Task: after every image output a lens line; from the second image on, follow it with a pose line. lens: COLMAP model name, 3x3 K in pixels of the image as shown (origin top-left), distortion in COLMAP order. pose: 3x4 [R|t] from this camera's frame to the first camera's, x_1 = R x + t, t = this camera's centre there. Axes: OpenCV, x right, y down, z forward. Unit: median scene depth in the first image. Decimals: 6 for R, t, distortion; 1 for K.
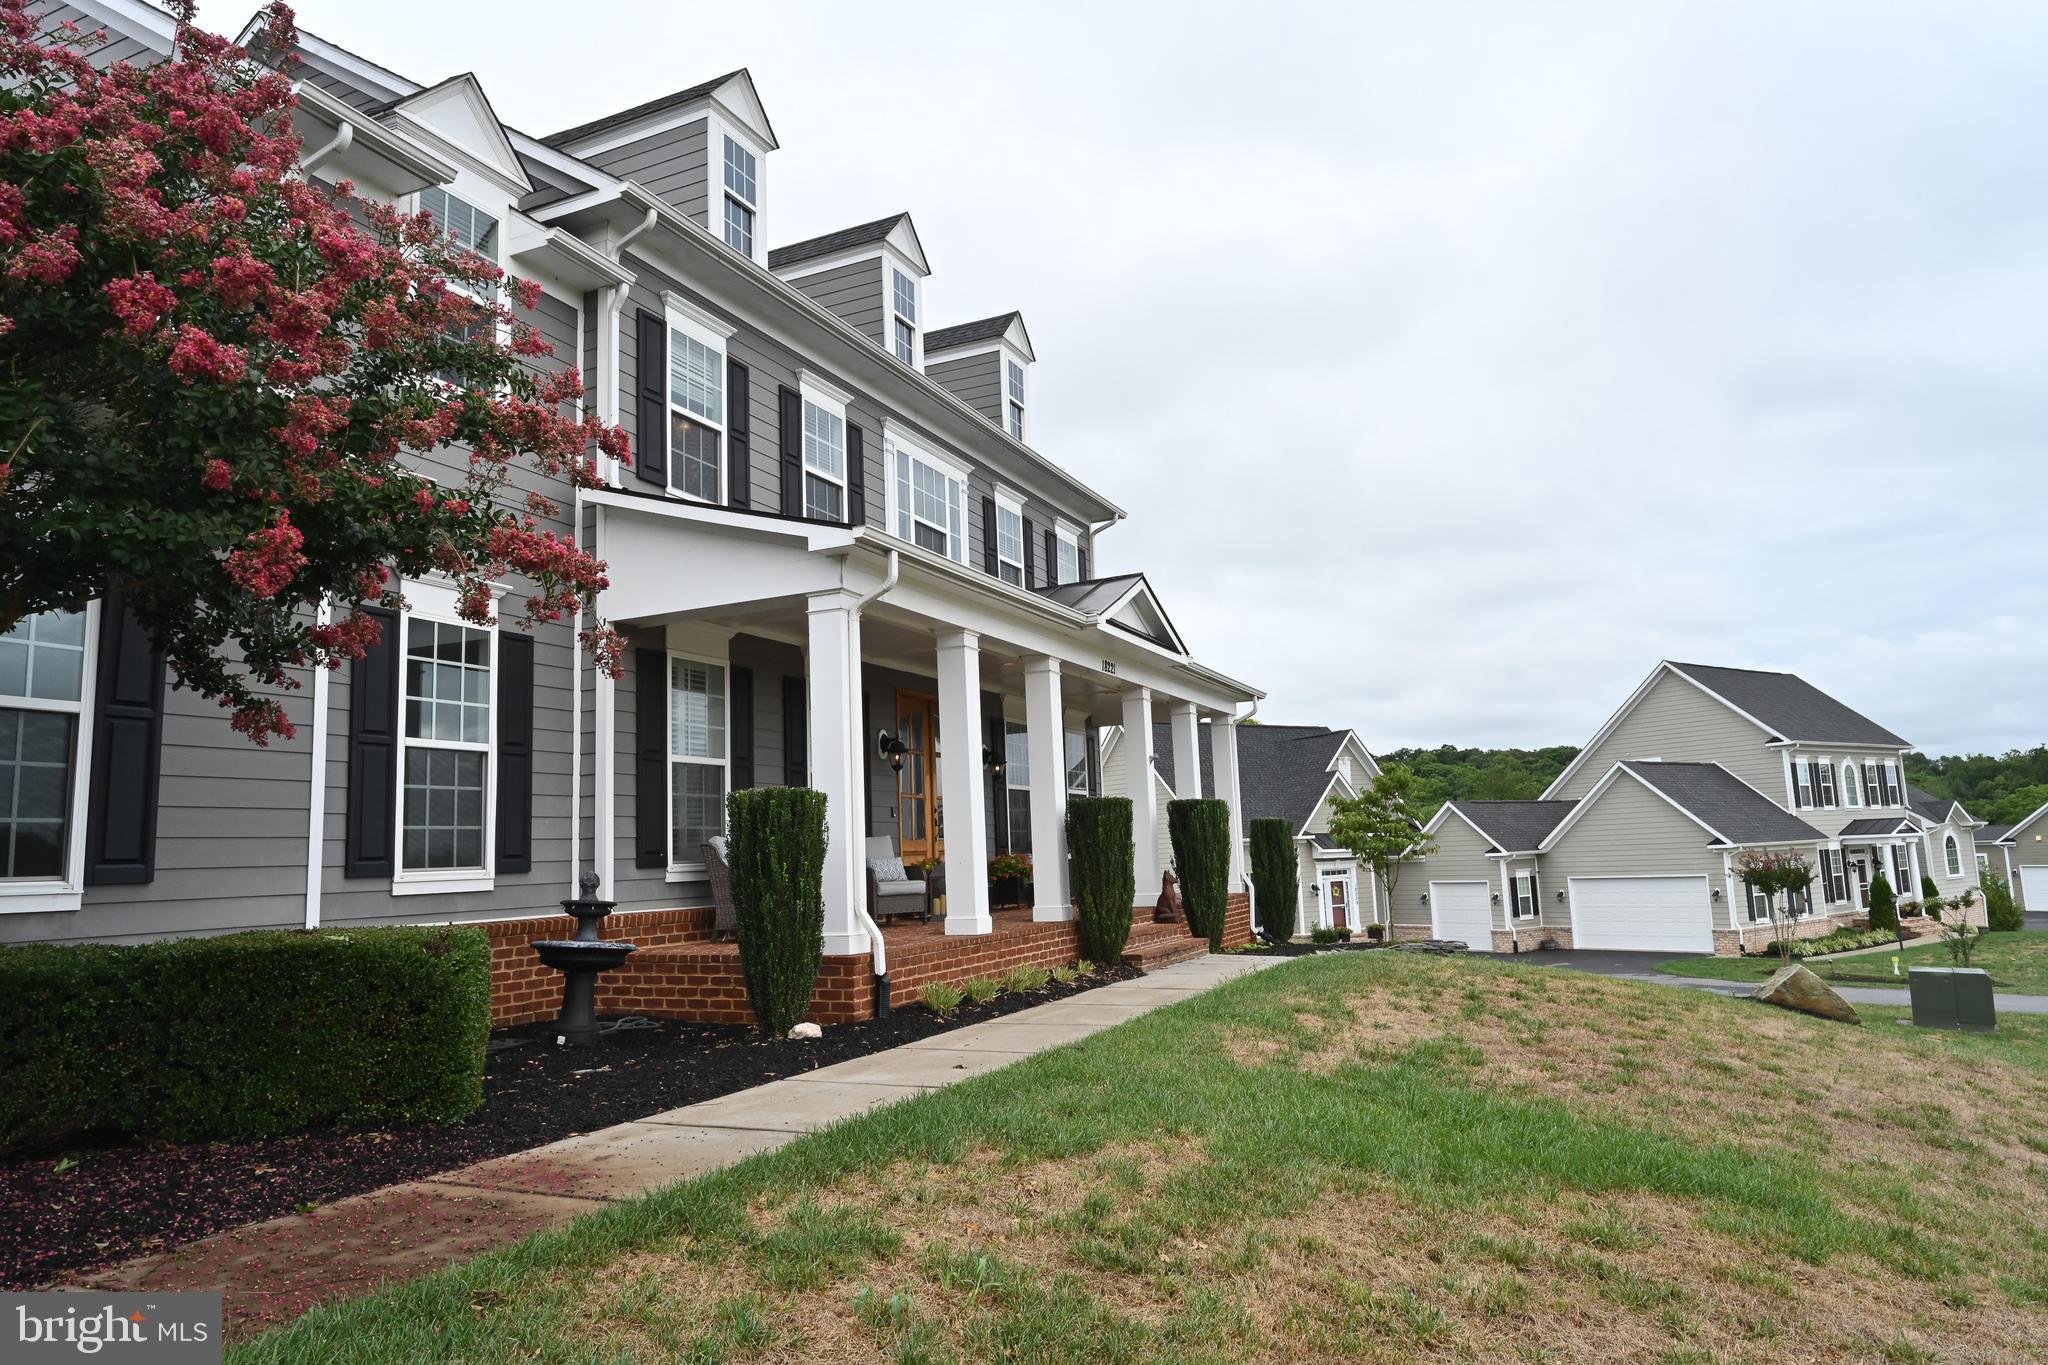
lens RADIAL K [[1266.6, 0, 1019.4], [0, 1266.6, 688.6], [0, 0, 1]] dist [-0.002156, -0.000153]
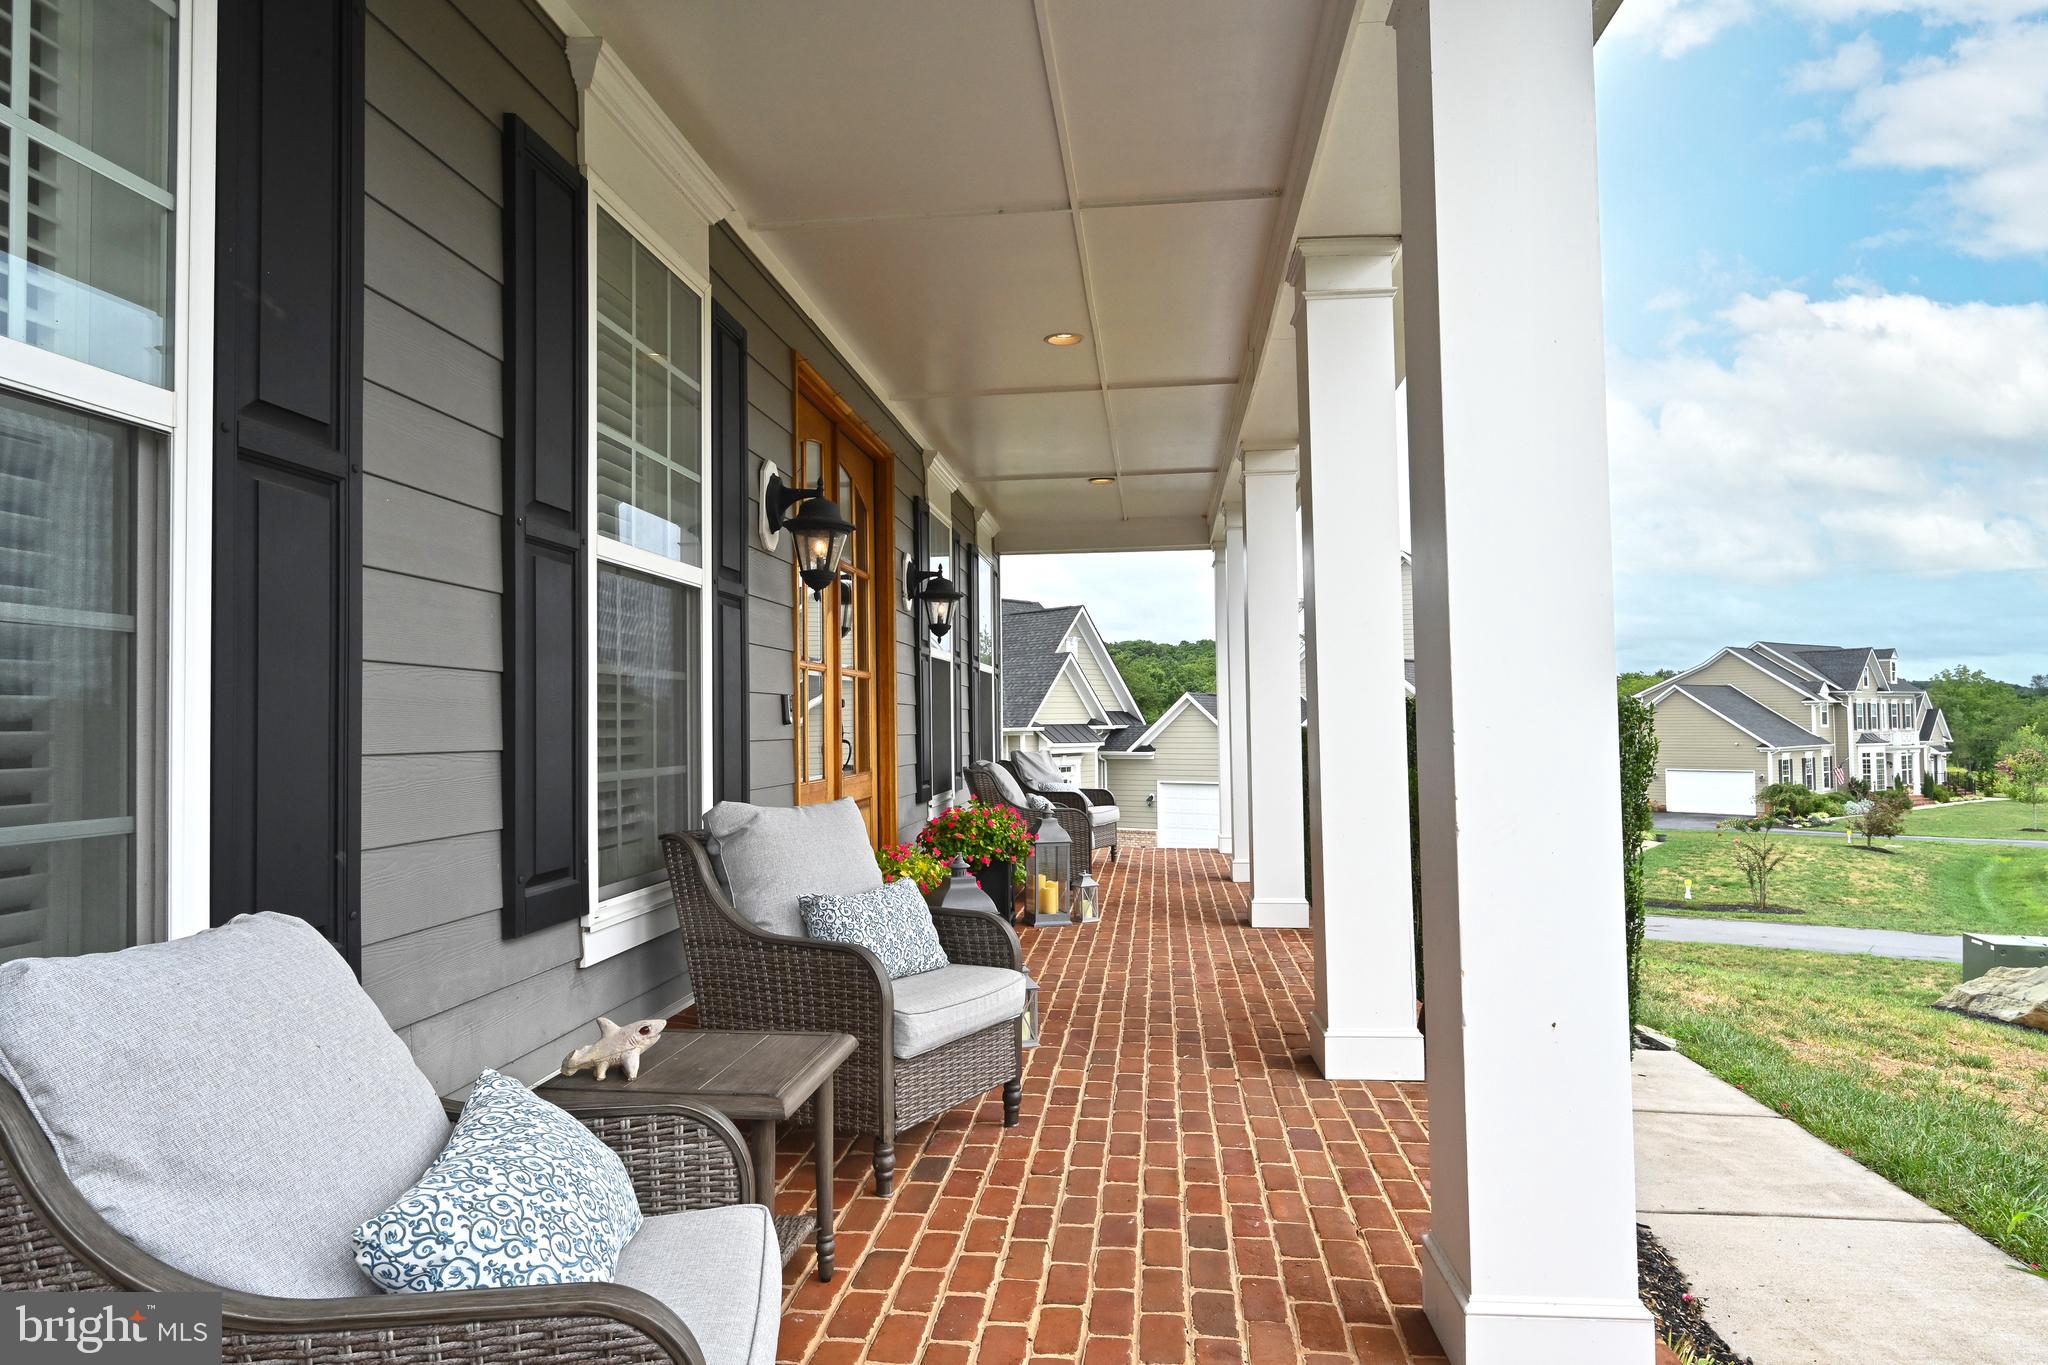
lens RADIAL K [[1266.6, 0, 1021.1], [0, 1266.6, 675.2], [0, 0, 1]] dist [-0.002156, -0.000153]
pose [[0.951014, 0.027452, 0.307925, -0.149228], [-0.052834, 0.995828, 0.074395, 0.060722], [-0.304599, -0.087020, 0.948497, 0.677293]]
